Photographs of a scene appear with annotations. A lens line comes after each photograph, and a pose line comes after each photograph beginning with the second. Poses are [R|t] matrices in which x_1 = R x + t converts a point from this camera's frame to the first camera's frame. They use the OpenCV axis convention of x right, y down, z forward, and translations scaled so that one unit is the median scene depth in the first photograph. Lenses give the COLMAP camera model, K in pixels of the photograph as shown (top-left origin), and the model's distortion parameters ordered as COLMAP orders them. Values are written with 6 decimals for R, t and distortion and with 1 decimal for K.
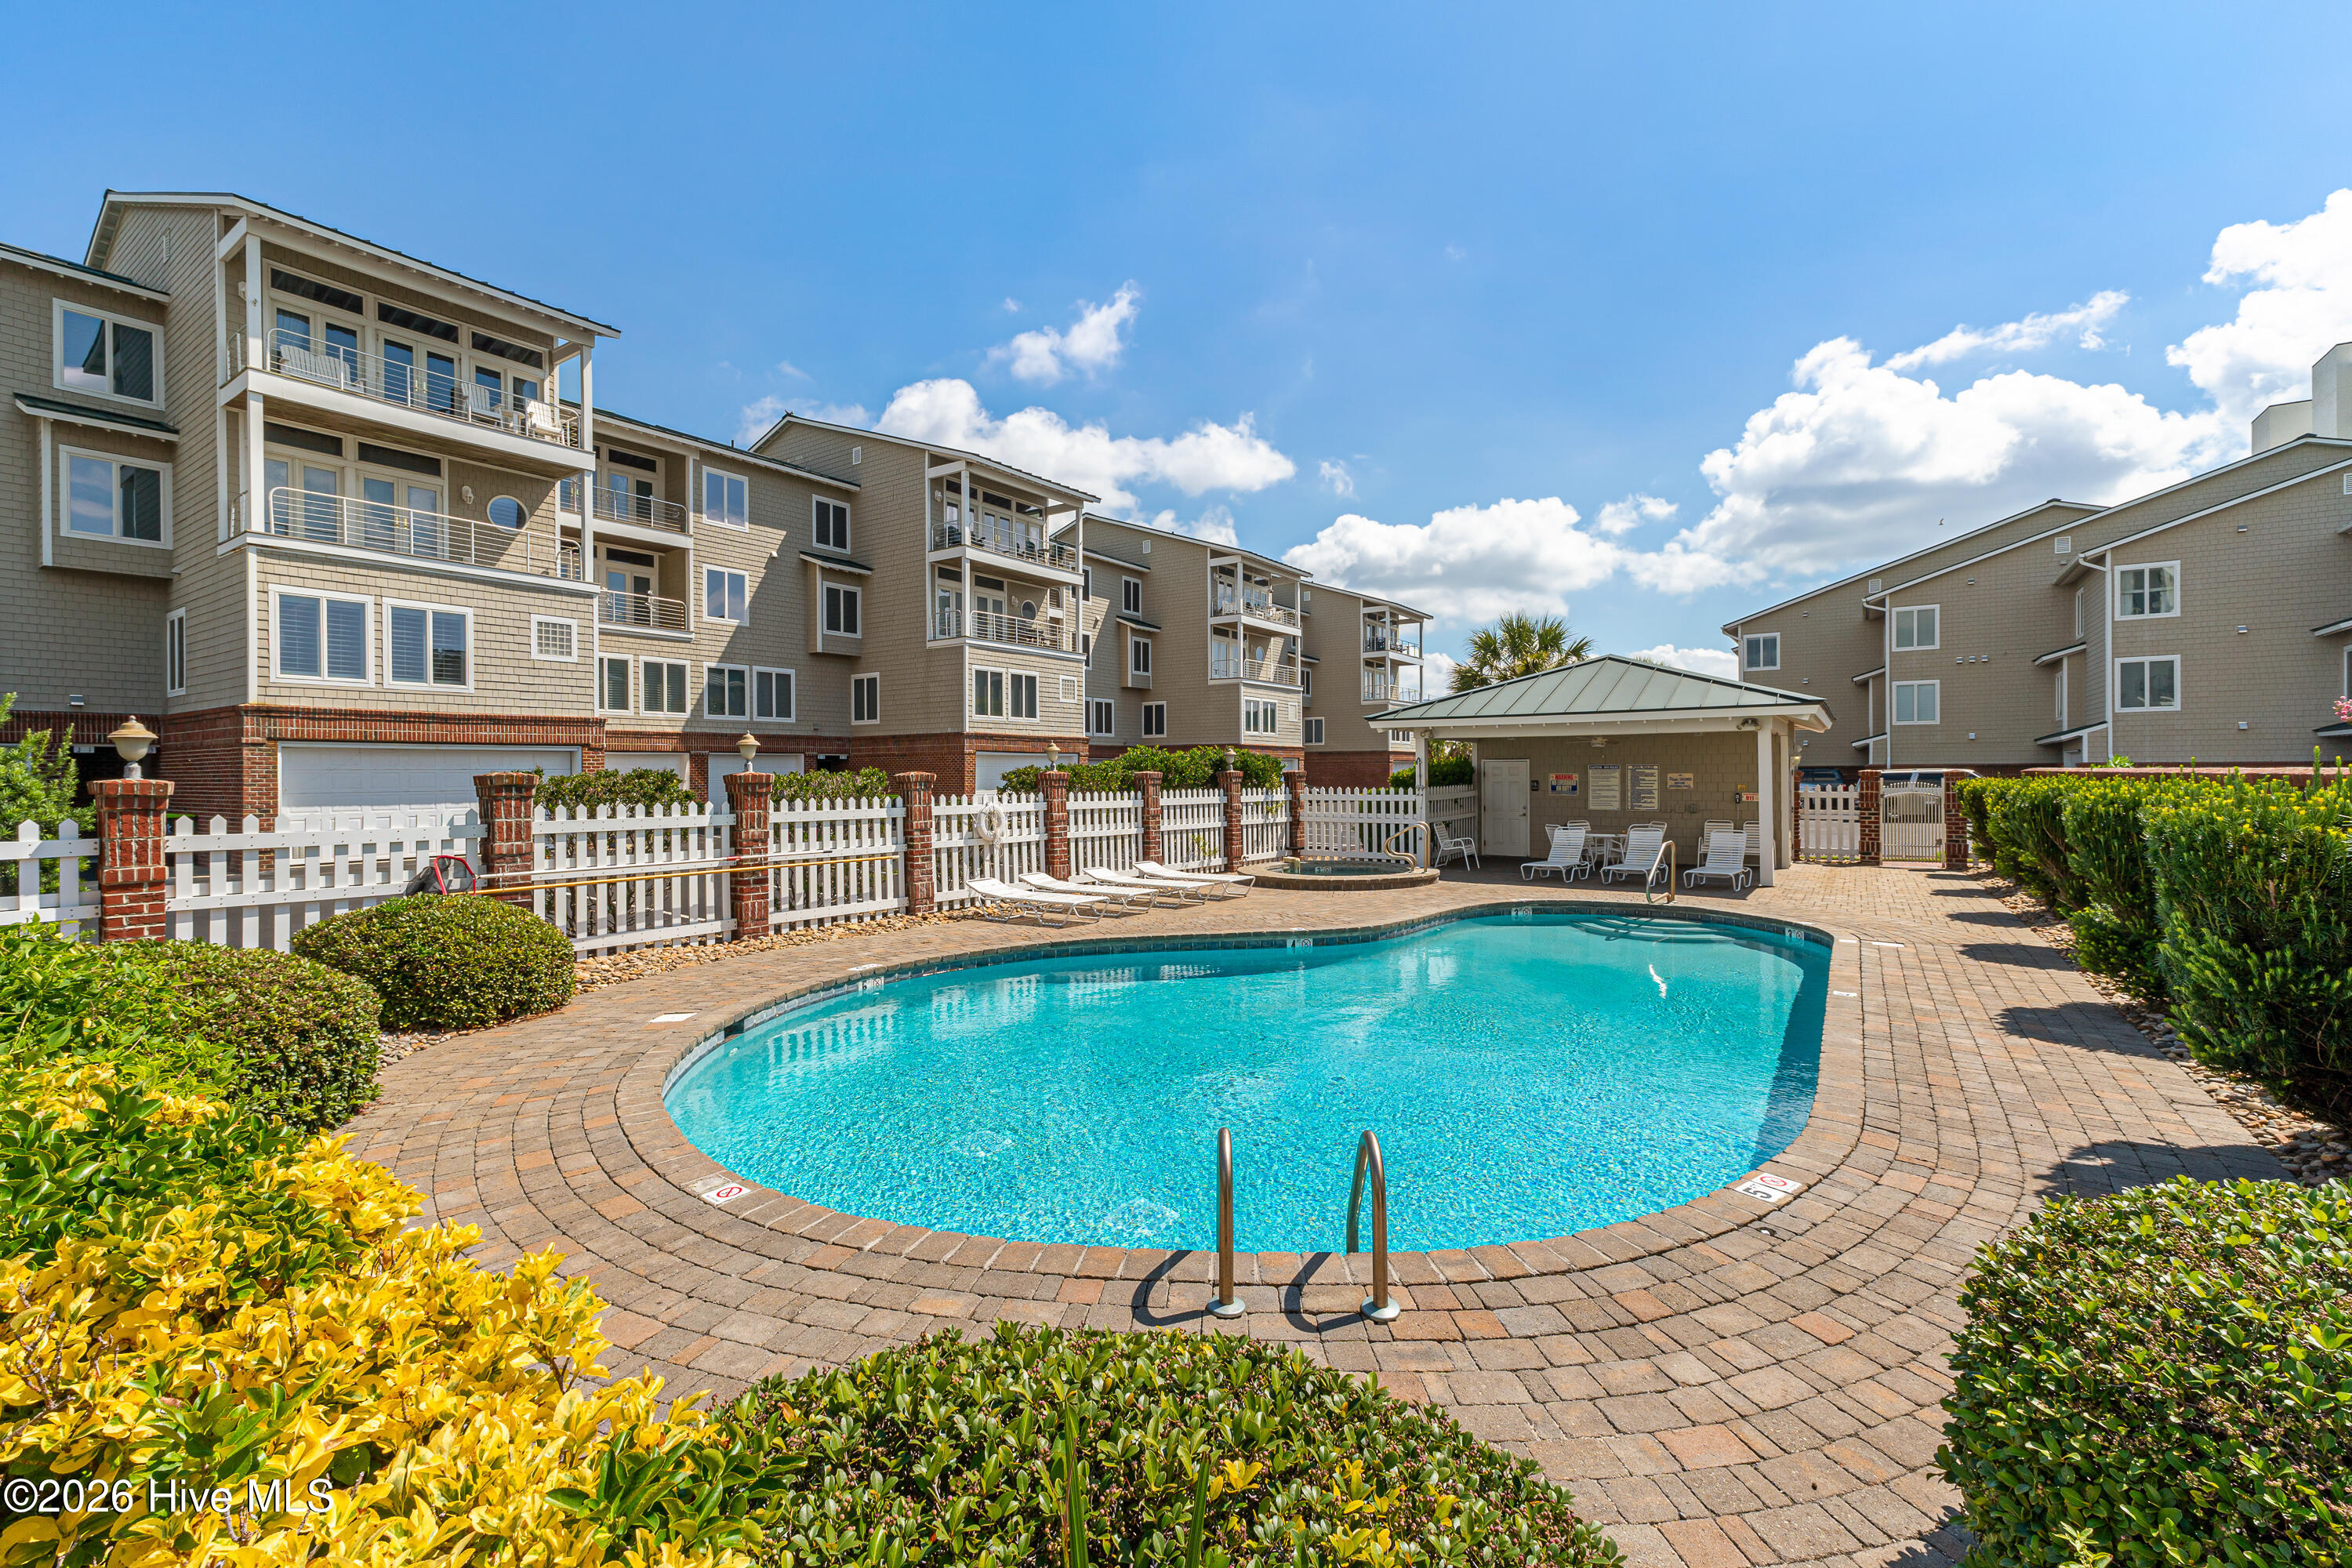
lens RADIAL K [[986.7, 0, 1176.0], [0, 986.7, 784.0], [0, 0, 1]] dist [0.003322, 0.000077]
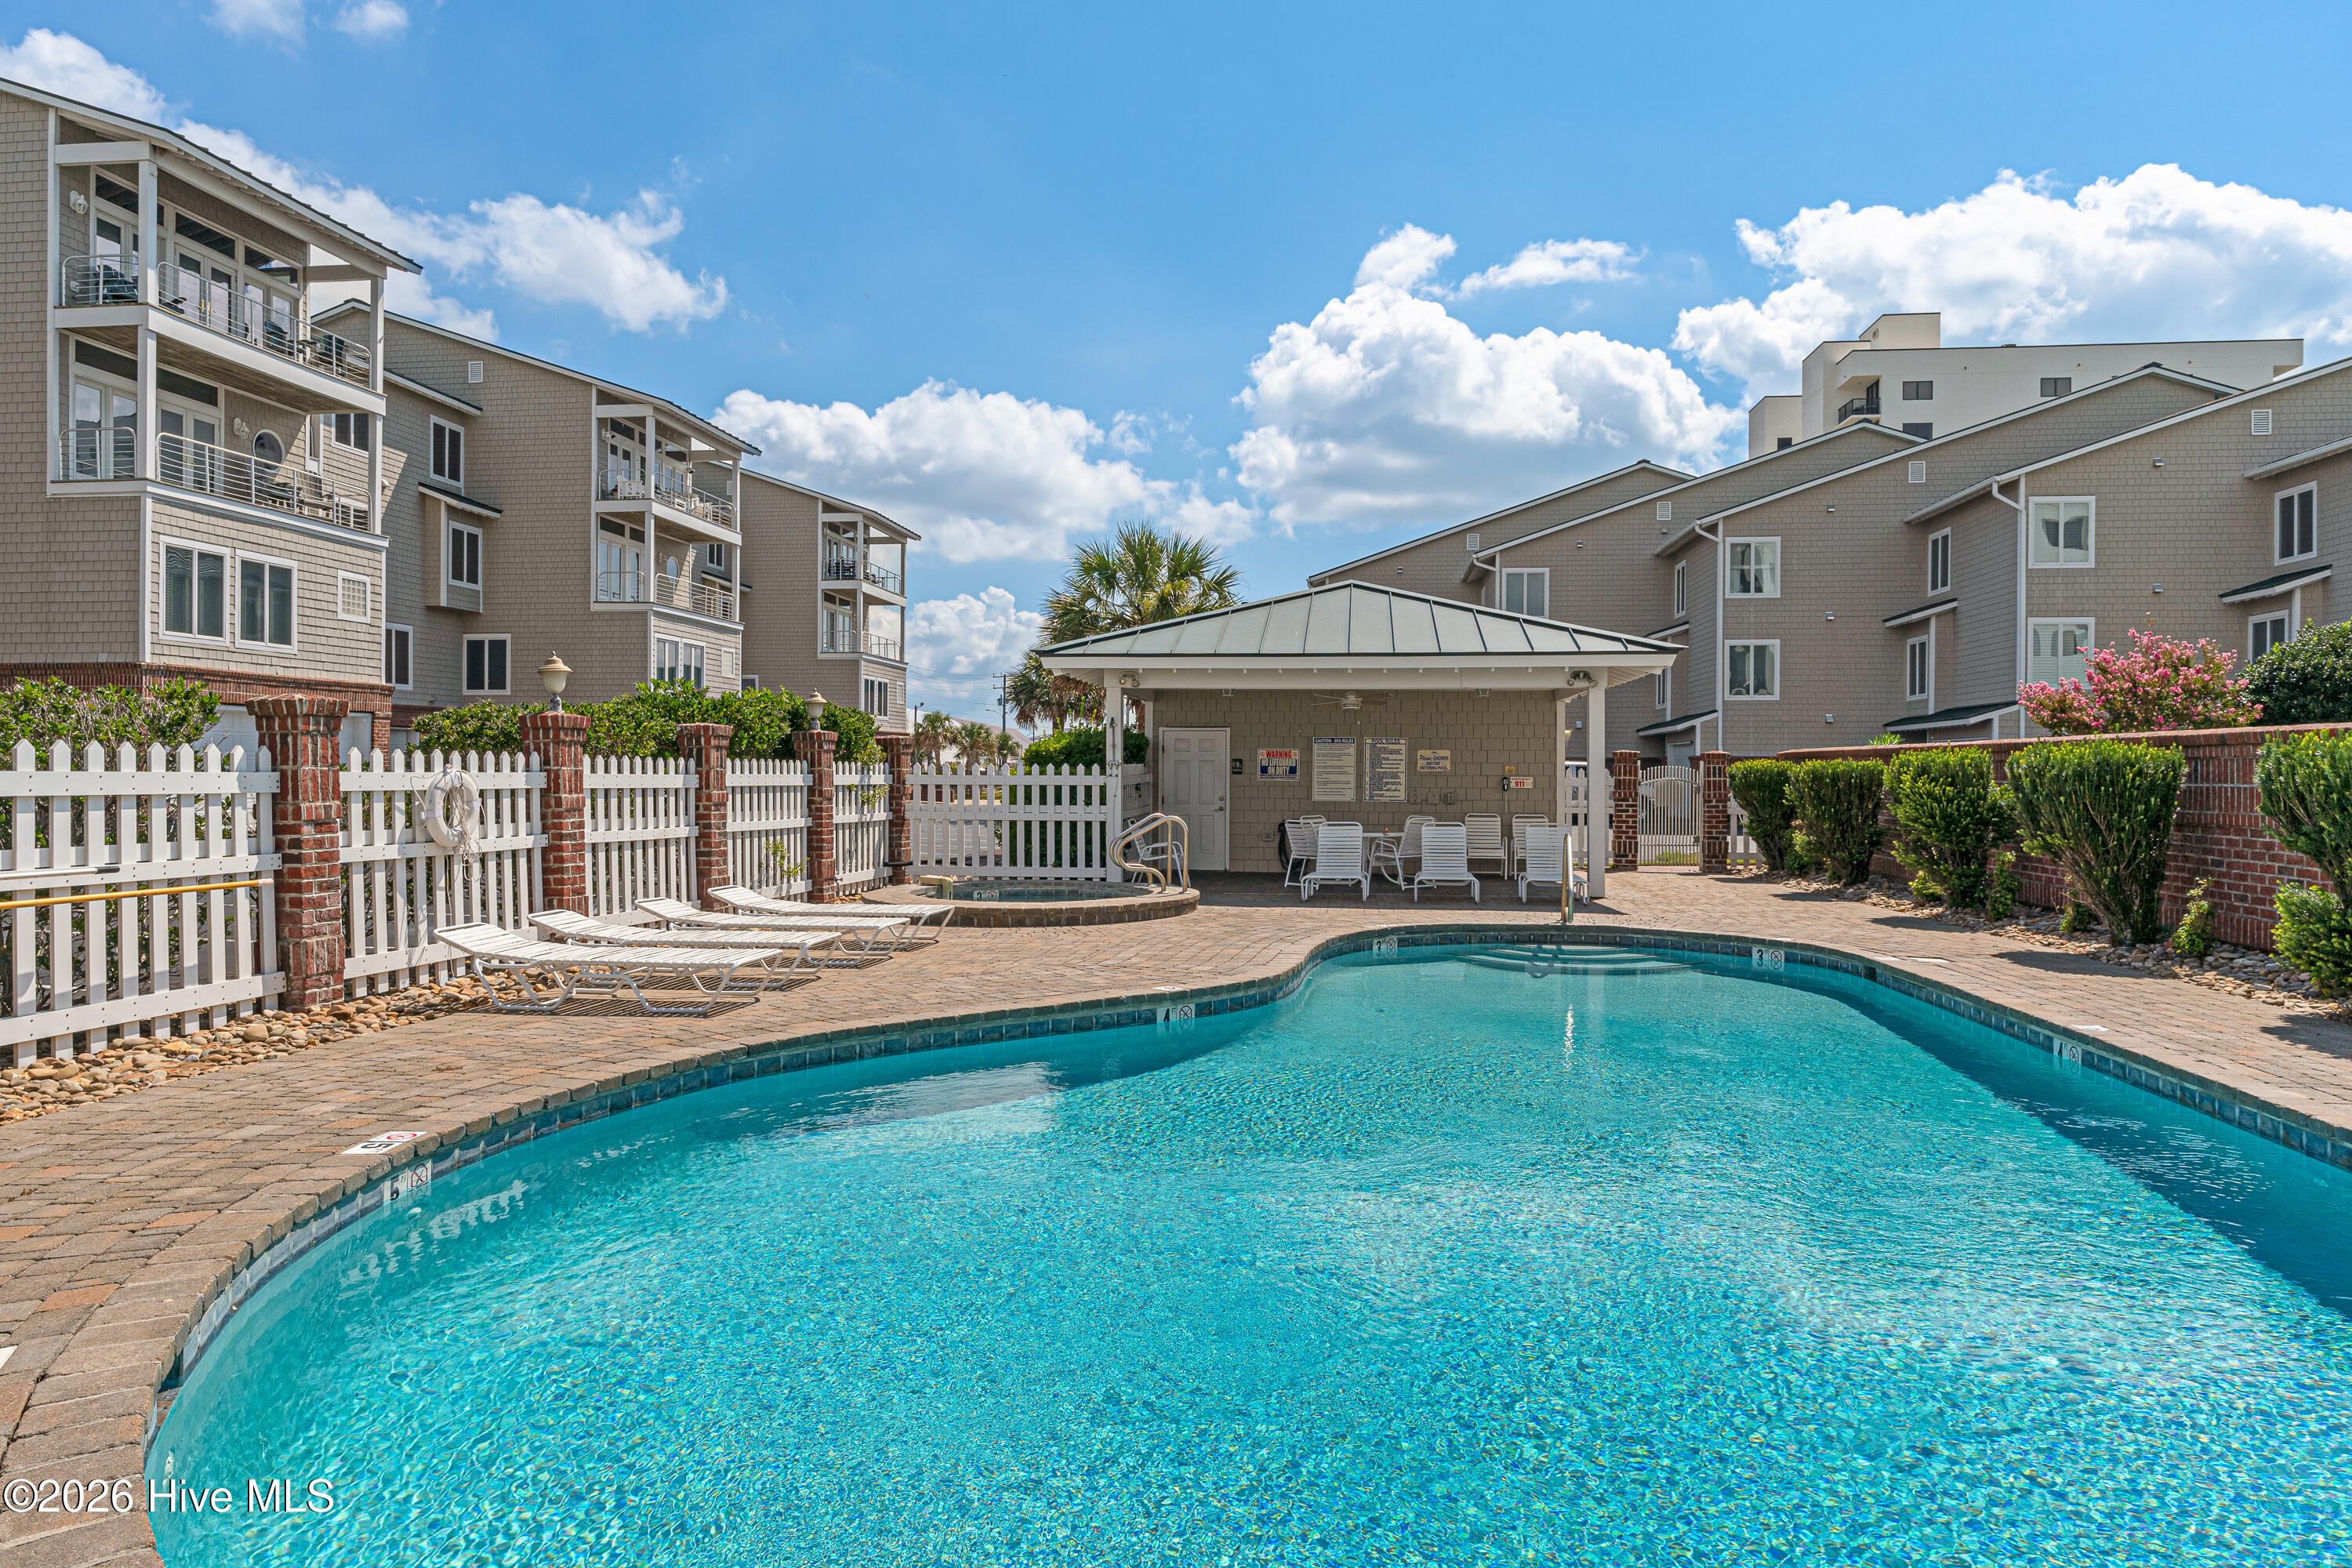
lens RADIAL K [[1413.7, 0, 1176.0], [0, 1413.7, 784.0], [0, 0, 1]] dist [-0.004441, 0.002735]
pose [[0.886478, 0.007843, 0.462704, -0.072883], [-0.007118, 0.999969, -0.003312, 0.009917], [-0.462716, -0.000357, 0.886507, 0.084950]]
